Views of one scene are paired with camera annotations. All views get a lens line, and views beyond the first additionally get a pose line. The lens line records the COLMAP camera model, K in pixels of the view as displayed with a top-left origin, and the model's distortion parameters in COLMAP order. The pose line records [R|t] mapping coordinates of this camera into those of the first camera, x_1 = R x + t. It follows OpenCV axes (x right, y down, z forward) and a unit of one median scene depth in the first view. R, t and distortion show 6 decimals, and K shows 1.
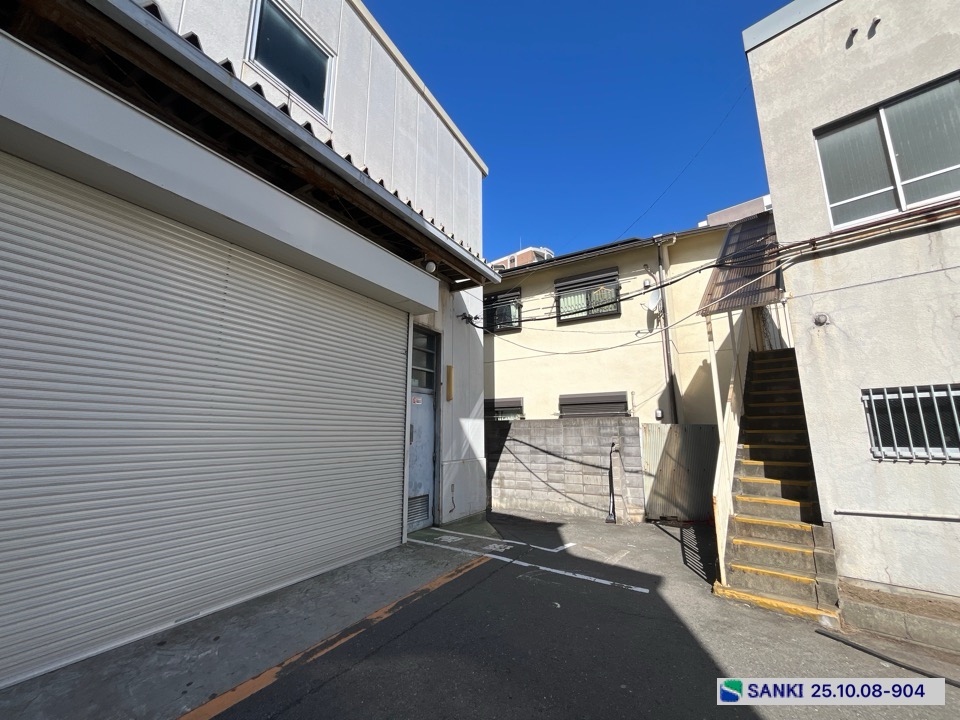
lens RADIAL K [[389.4, 0, 477.0], [0, 389.4, 360.7], [0, 0, 1]] dist [-0.002365, -0.000150]
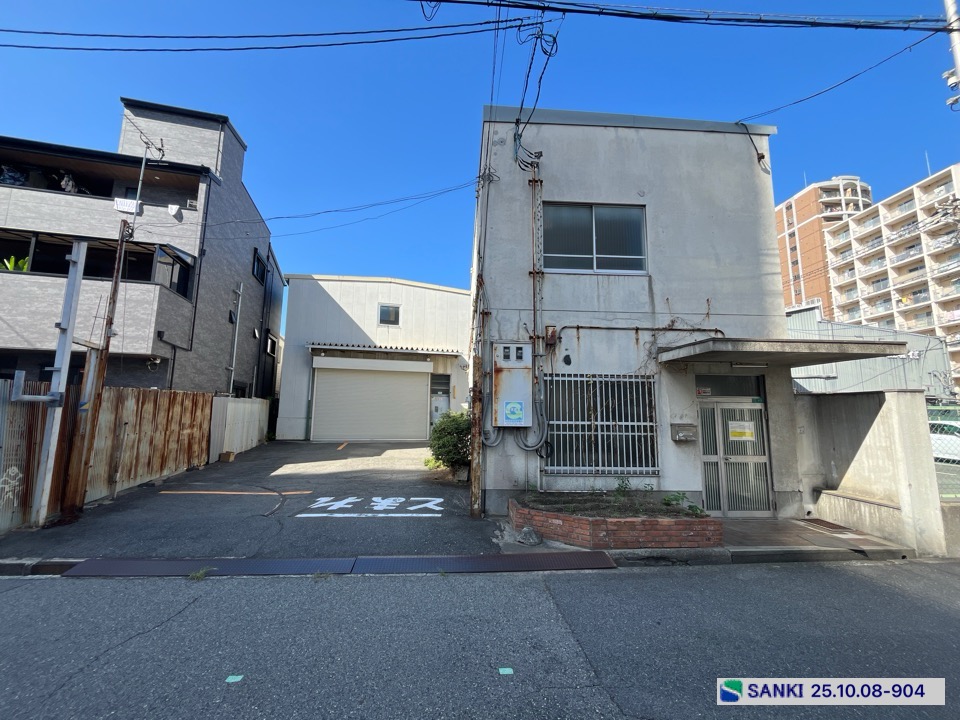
lens RADIAL K [[389.4, 0, 477.0], [0, 389.4, 360.7], [0, 0, 1]] dist [-0.002365, -0.000150]
pose [[0.718582, -0.084647, -0.690271, 2.753281], [0.115953, 0.993254, -0.001092, -0.199185], [0.685707, -0.079254, 0.723550, -1.249577]]
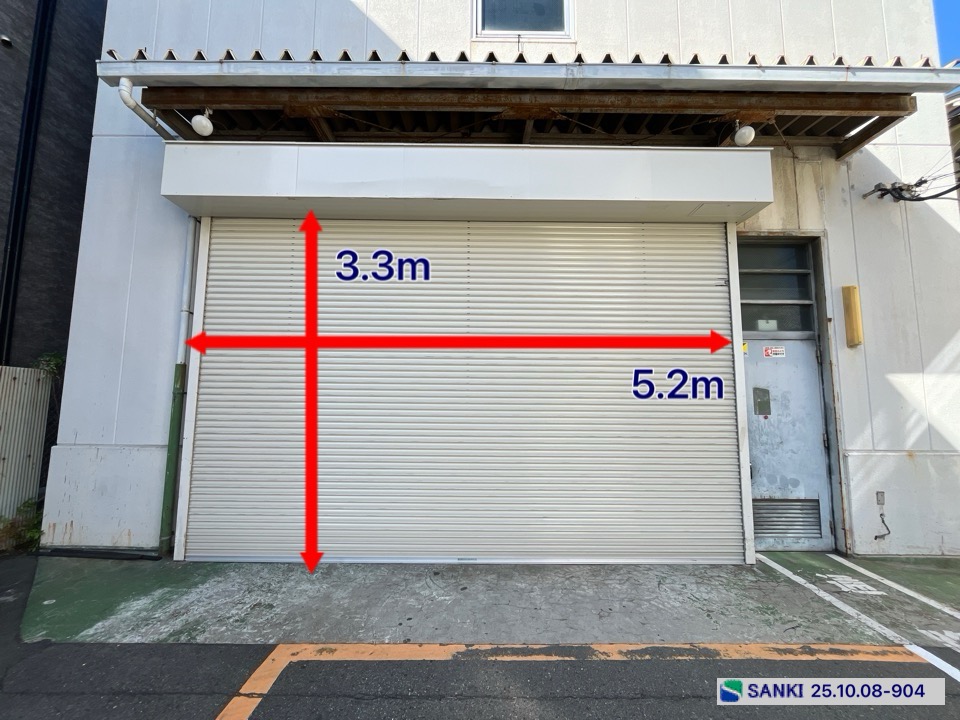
lens RADIAL K [[389.4, 0, 477.0], [0, 389.4, 360.7], [0, 0, 1]] dist [-0.002365, -0.000150]
pose [[0.512370, -0.077357, -0.855273, 0.180108], [0.150622, 0.988591, 0.000818, 0.052252], [0.845452, -0.129242, 0.518176, 0.308879]]
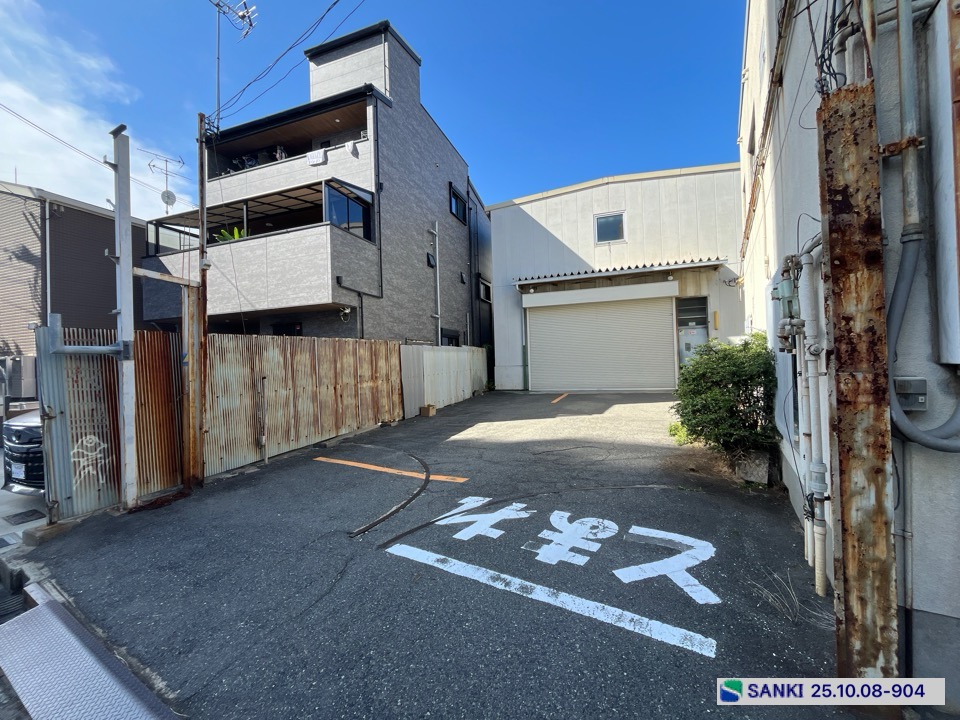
lens RADIAL K [[389.4, 0, 477.0], [0, 389.4, 360.7], [0, 0, 1]] dist [-0.002365, -0.000150]
pose [[0.196989, -0.012016, -0.980332, 2.173525], [0.212856, 0.976598, 0.030801, -0.082203], [0.957020, -0.214737, 0.194937, -0.764026]]
